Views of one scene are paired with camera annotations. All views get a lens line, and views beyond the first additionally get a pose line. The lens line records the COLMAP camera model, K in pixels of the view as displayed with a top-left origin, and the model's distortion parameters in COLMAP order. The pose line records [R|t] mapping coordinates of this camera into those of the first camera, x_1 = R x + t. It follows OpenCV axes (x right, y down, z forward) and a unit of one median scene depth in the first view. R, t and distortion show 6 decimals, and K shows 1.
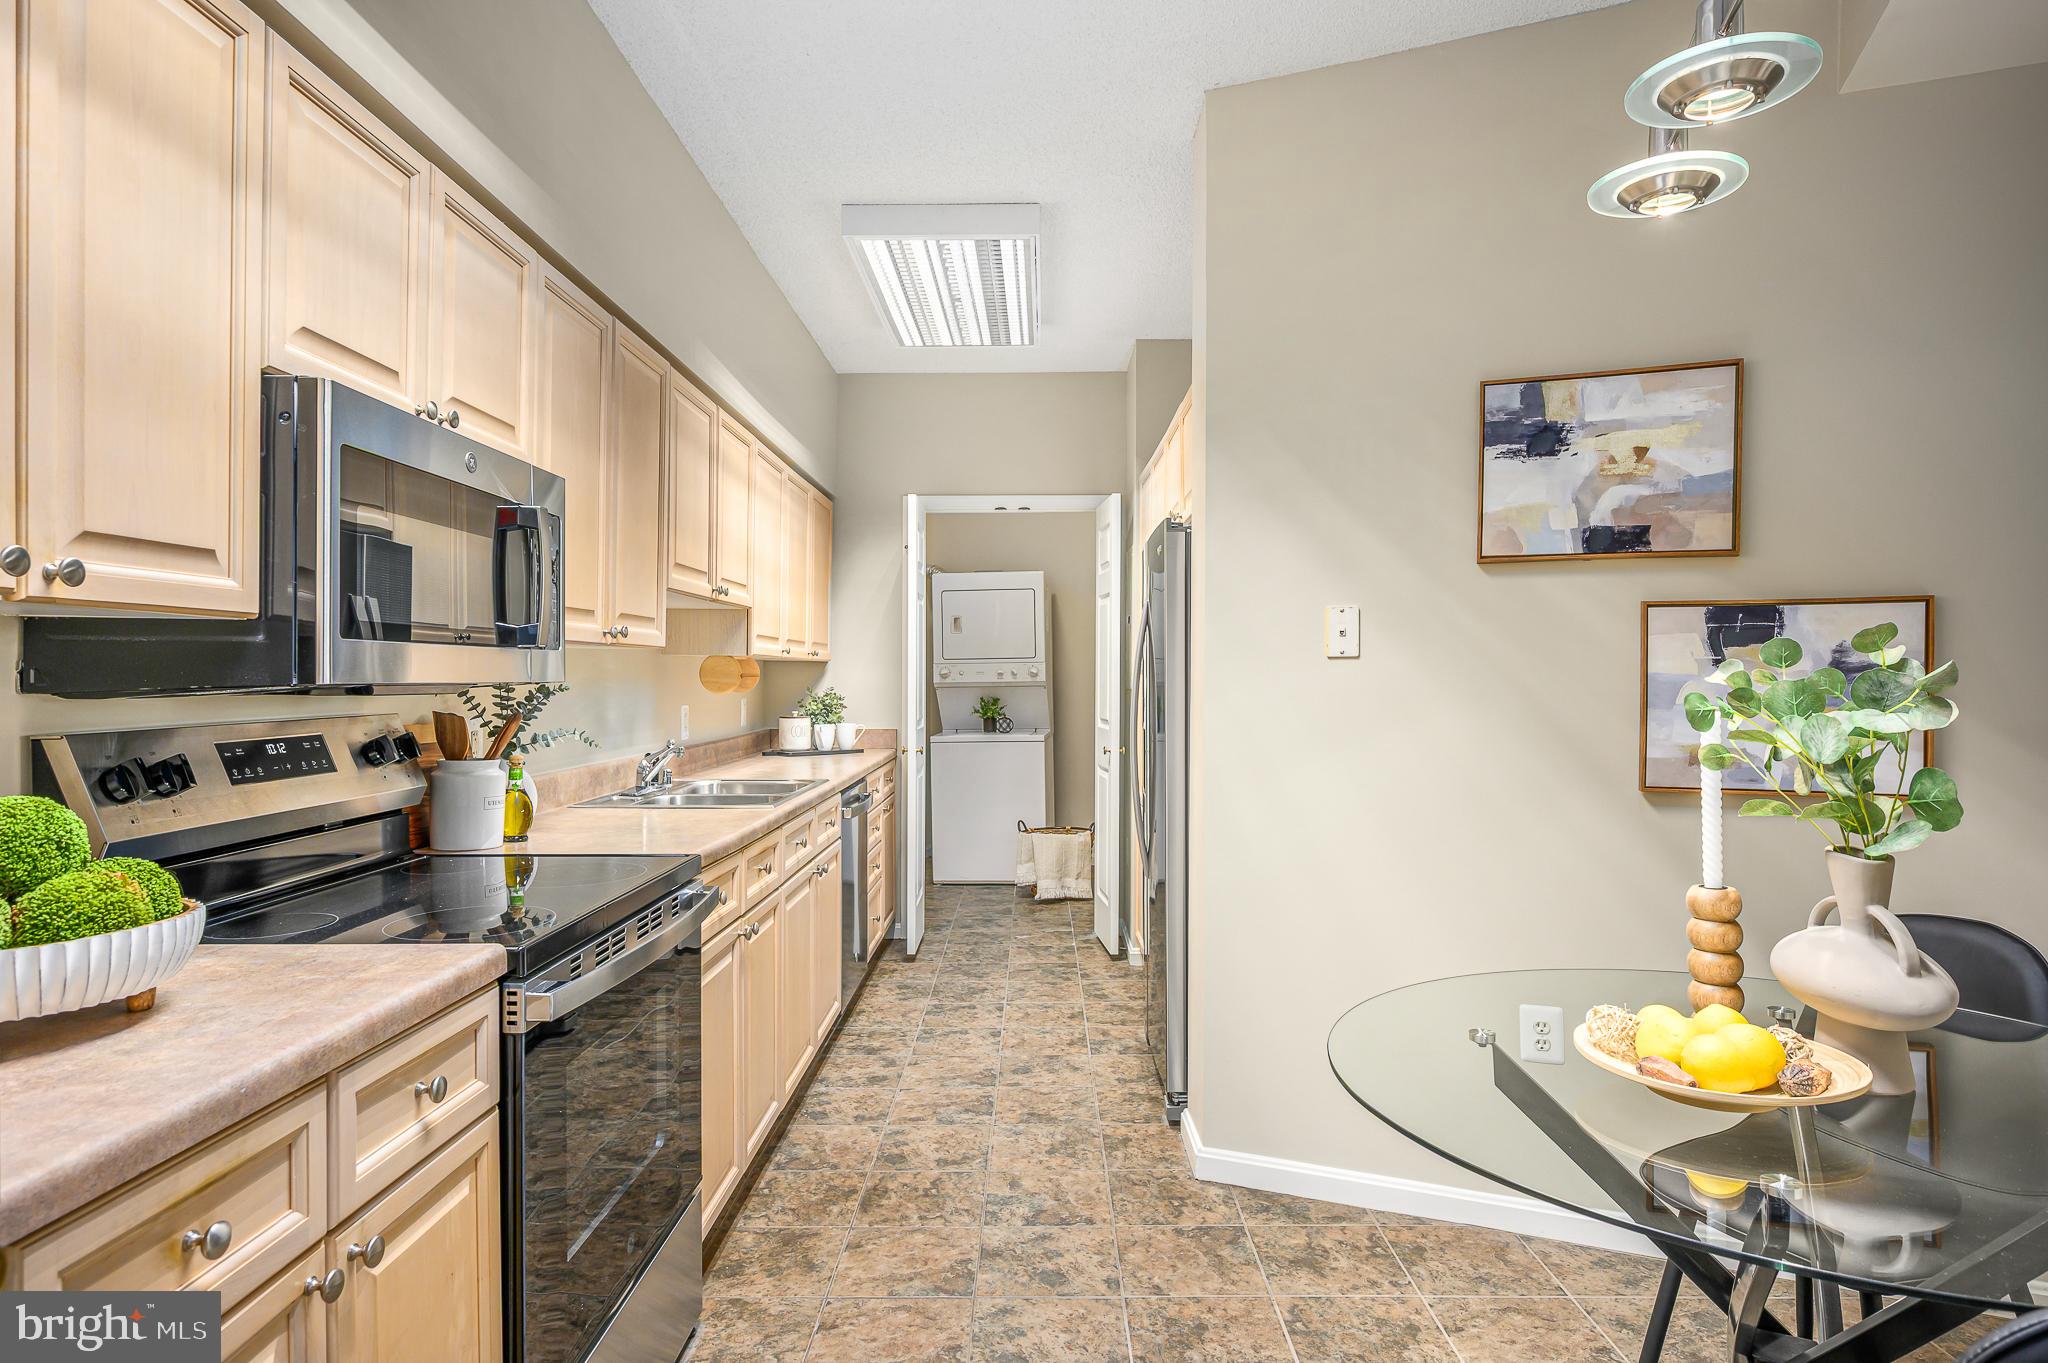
lens RADIAL K [[1151.8, 0, 1038.0], [0, 1151.8, 693.0], [0, 0, 1]] dist [-0.000547, 0.000845]
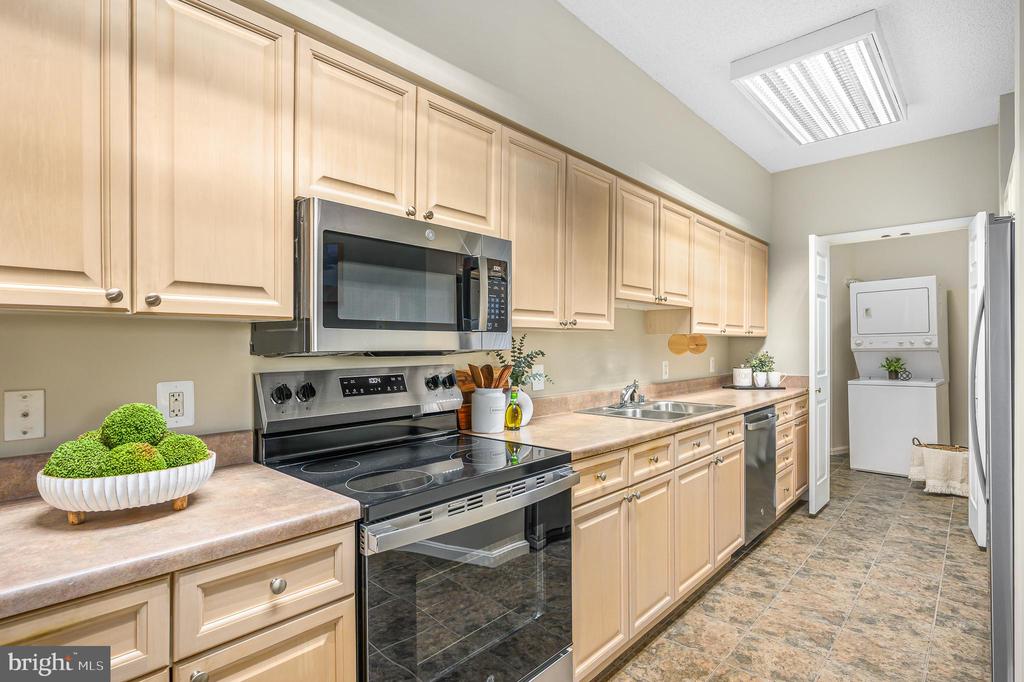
lens RADIAL K [[508.2, 0, 520.1], [0, 508.2, 347.3], [0, 0, 1]] dist [0.001248, 0.000057]
pose [[0.738269, -0.001732, -0.674504, 0.120566], [-0.005149, 0.999953, -0.008202, -0.004932], [0.674486, 0.009528, 0.738226, 0.308667]]
